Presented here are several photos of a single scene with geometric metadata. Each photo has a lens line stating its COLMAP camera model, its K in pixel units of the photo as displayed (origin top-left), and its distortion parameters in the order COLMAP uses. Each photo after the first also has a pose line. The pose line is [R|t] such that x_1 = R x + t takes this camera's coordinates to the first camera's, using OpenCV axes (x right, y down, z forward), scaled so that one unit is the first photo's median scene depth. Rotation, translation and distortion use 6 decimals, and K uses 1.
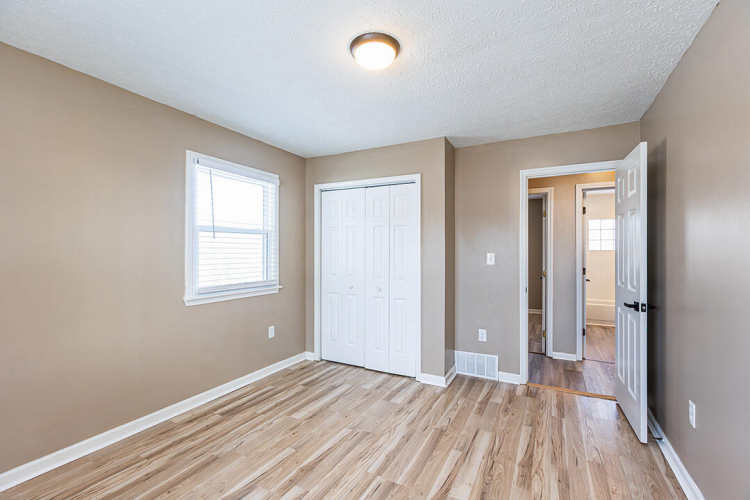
lens RADIAL K [[340.6, 0, 376.4], [0, 340.6, 248.2], [0, 0, 1]] dist [0.001315, 0.000199]
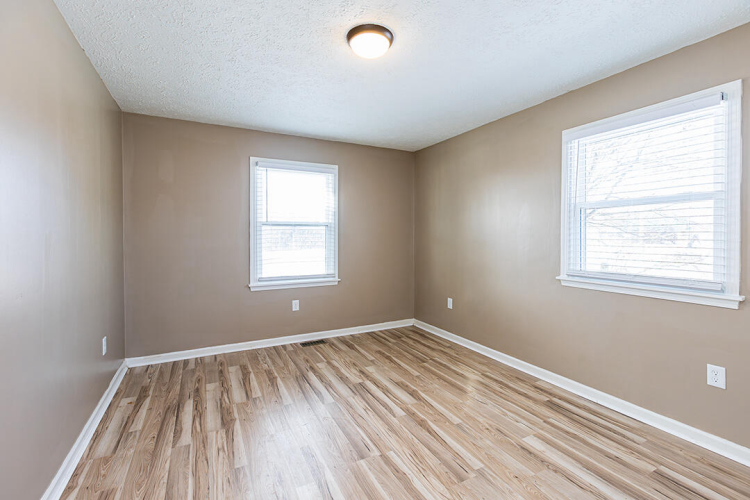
lens RADIAL K [[340.6, 0, 376.4], [0, 340.6, 248.2], [0, 0, 1]] dist [0.001315, 0.000199]
pose [[-0.583223, 0.027073, -0.811861, 0.706676], [0.009211, 0.999601, 0.026716, 0.030992], [0.812260, 0.008104, -0.583239, 1.369782]]
